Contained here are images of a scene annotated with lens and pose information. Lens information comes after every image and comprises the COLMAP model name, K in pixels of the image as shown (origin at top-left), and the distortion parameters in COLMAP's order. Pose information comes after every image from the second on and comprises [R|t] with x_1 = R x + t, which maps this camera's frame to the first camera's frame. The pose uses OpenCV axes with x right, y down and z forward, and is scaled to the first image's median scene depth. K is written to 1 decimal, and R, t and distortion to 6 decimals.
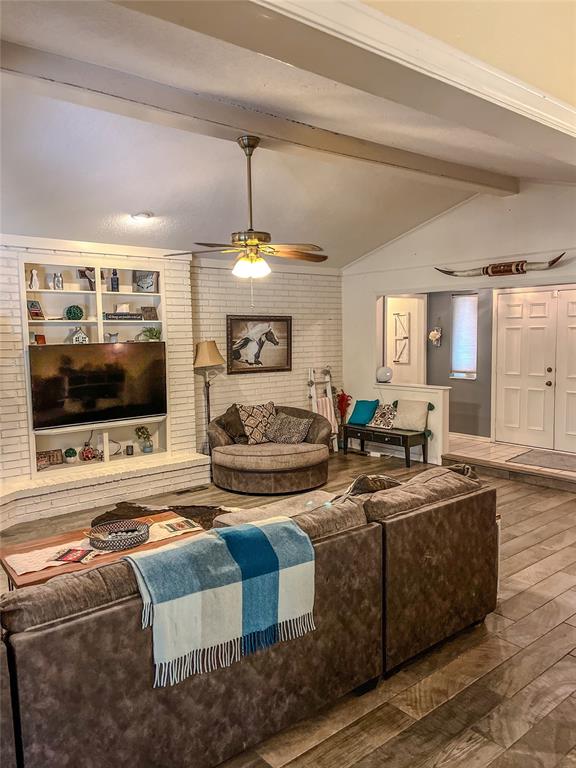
lens RADIAL K [[591.2, 0, 286.6], [0, 591.2, 383.8], [0, 0, 1]] dist [0.013523, 0.001269]
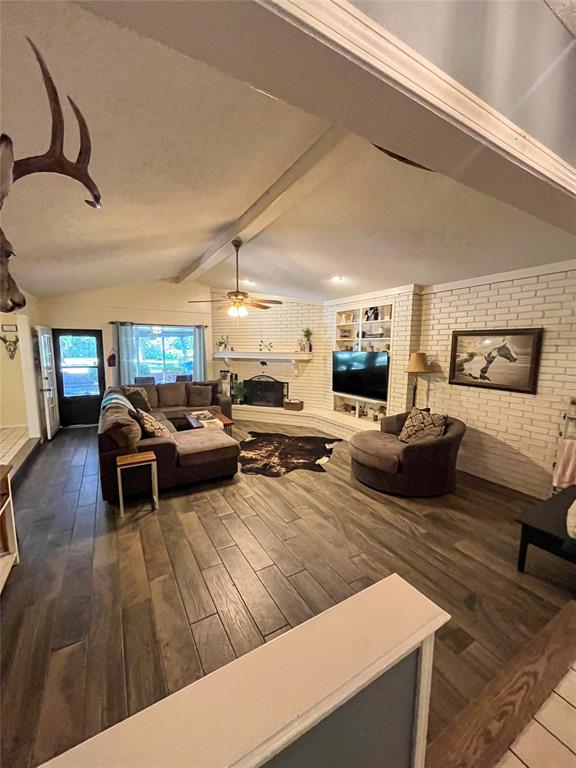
lens RADIAL K [[307.6, 0, 290.0], [0, 307.6, 384.7], [0, 0, 1]] dist [0.000325, -0.000102]
pose [[-0.164310, 0.132034, -0.977532, 0.513646], [-0.093163, 0.984494, 0.148633, -0.071542], [0.981999, 0.115492, -0.149462, 0.768499]]
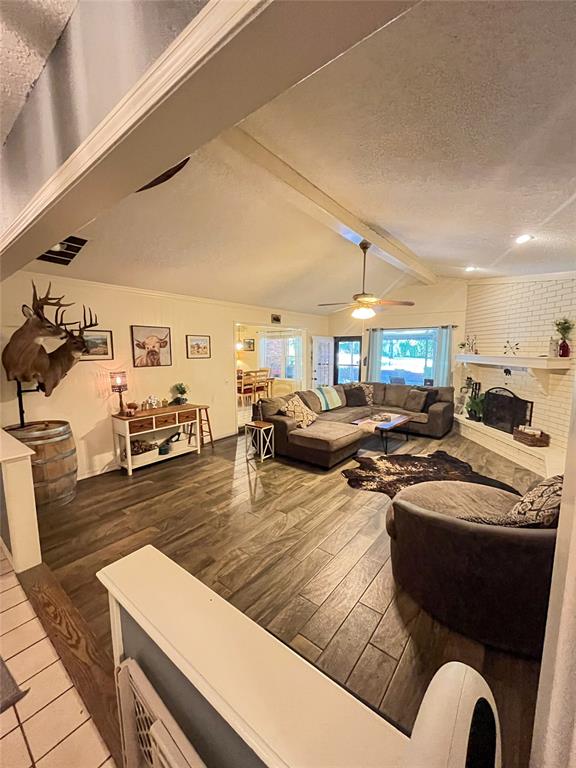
lens RADIAL K [[307.6, 0, 288.9], [0, 307.6, 388.6], [0, 0, 1]] dist [0.000325, -0.000102]
pose [[-0.978520, 0.040389, -0.202157, 0.216986], [-0.005135, 0.975542, 0.219755, -0.099896], [0.206088, 0.216073, -0.954379, 1.104685]]
